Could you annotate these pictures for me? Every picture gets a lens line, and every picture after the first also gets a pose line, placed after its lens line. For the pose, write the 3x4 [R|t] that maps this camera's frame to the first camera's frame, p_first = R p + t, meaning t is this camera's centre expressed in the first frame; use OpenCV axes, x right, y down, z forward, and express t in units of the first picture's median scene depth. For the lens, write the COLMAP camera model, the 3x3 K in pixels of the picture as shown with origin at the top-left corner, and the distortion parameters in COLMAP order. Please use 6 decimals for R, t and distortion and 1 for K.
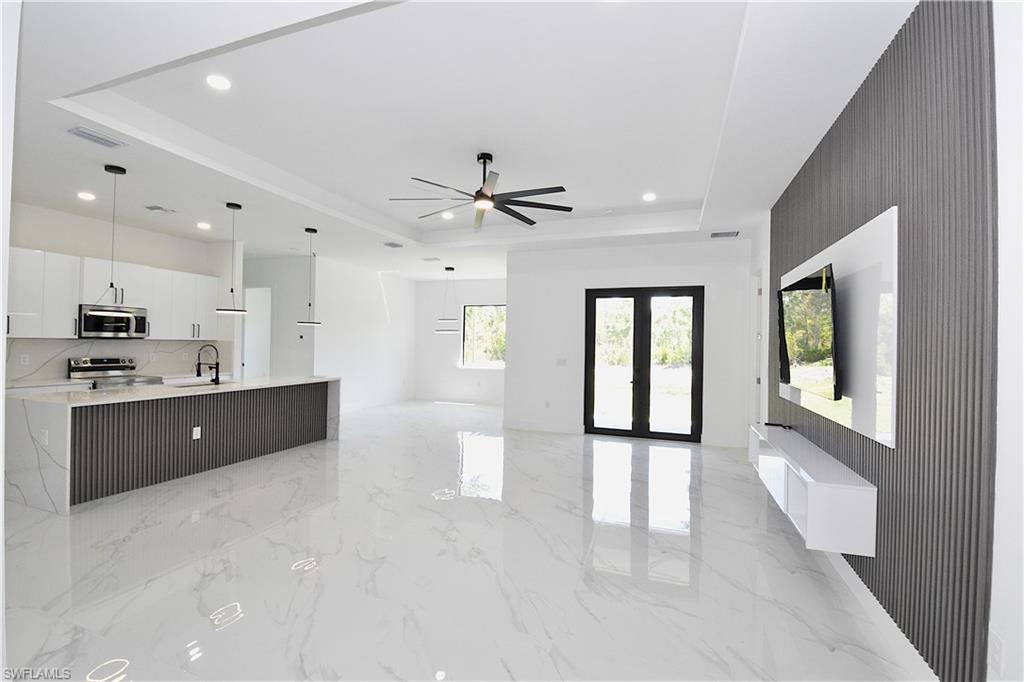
lens RADIAL K [[447.3, 0, 516.3], [0, 447.3, 341.1], [0, 0, 1]] dist [-0.012722, -0.009409]
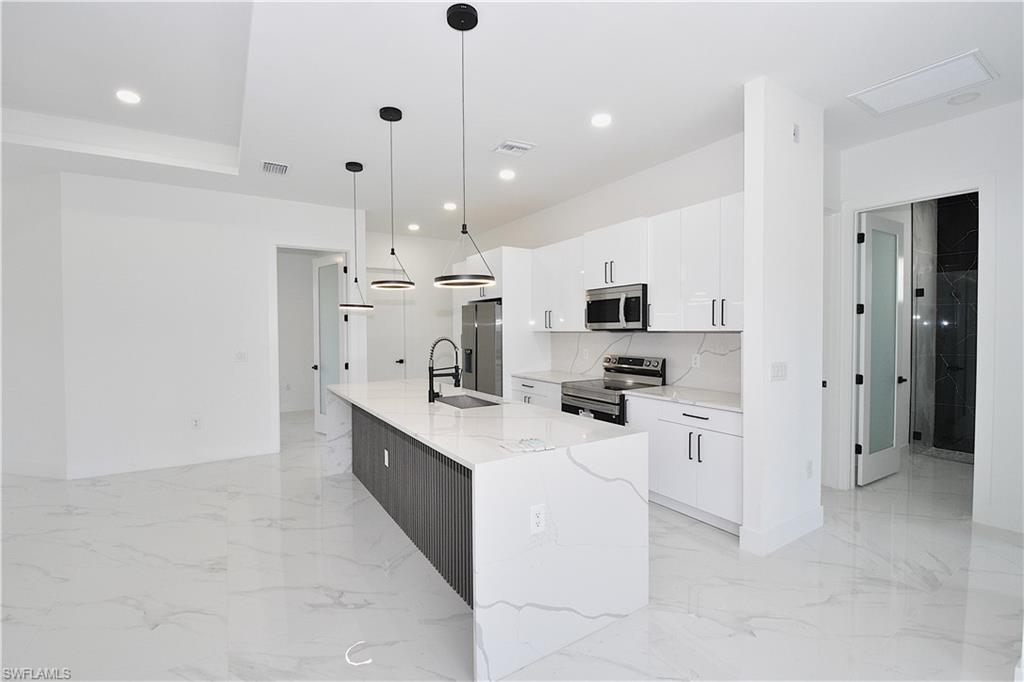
lens RADIAL K [[447.3, 0, 516.8], [0, 447.3, 343.4], [0, 0, 1]] dist [-0.012722, -0.009409]
pose [[-0.612871, 0.010105, -0.790118, -0.215086], [0.000642, 0.999924, 0.012290, 0.005766], [0.790182, 0.007025, -0.612831, 1.287631]]
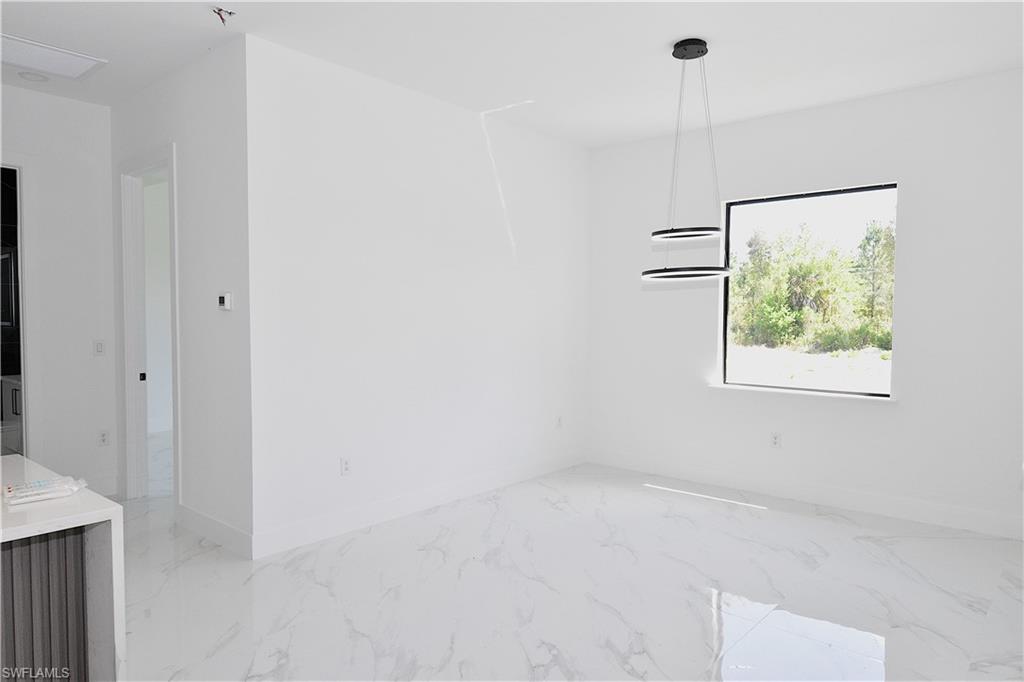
lens RADIAL K [[655.3, 0, 513.7], [0, 655.3, 345.3], [0, 0, 1]] dist [0.003536, 0.000640]
pose [[0.930730, 0.001500, -0.365705, -0.154535], [0.016621, 0.998785, 0.046397, 0.005978], [0.365330, -0.049262, 0.929574, 0.877287]]
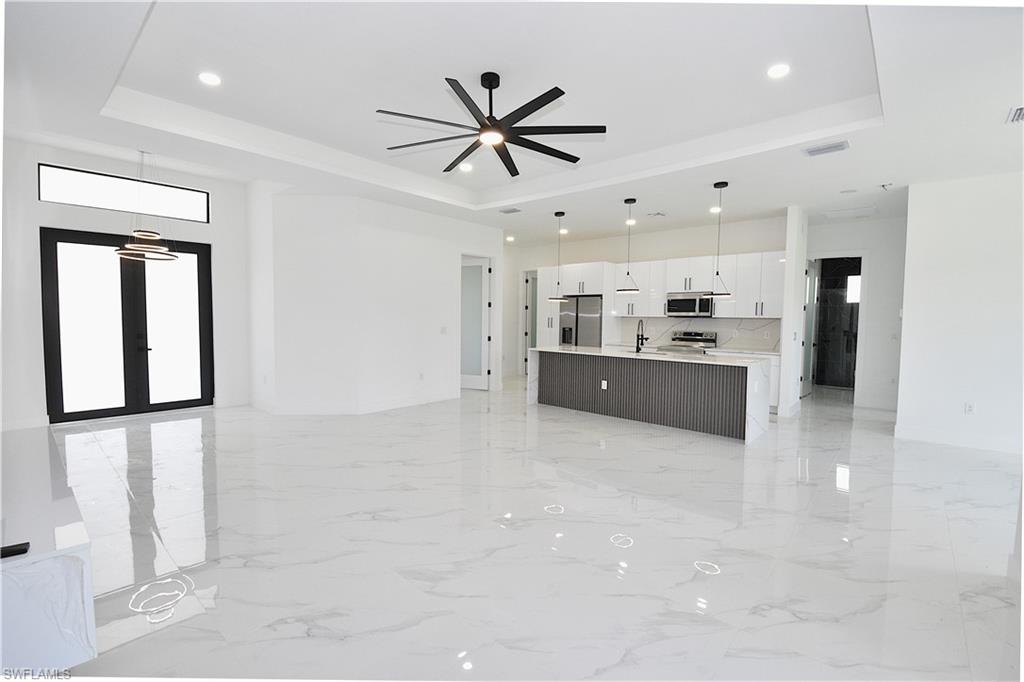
lens RADIAL K [[447.3, 0, 514.4], [0, 447.3, 341.5], [0, 0, 1]] dist [-0.012722, -0.009409]
pose [[-0.386042, 0.031120, -0.921956, 0.496325], [-0.011621, 0.999187, 0.038592, 0.021256], [0.922408, 0.025612, -0.385367, 1.001765]]
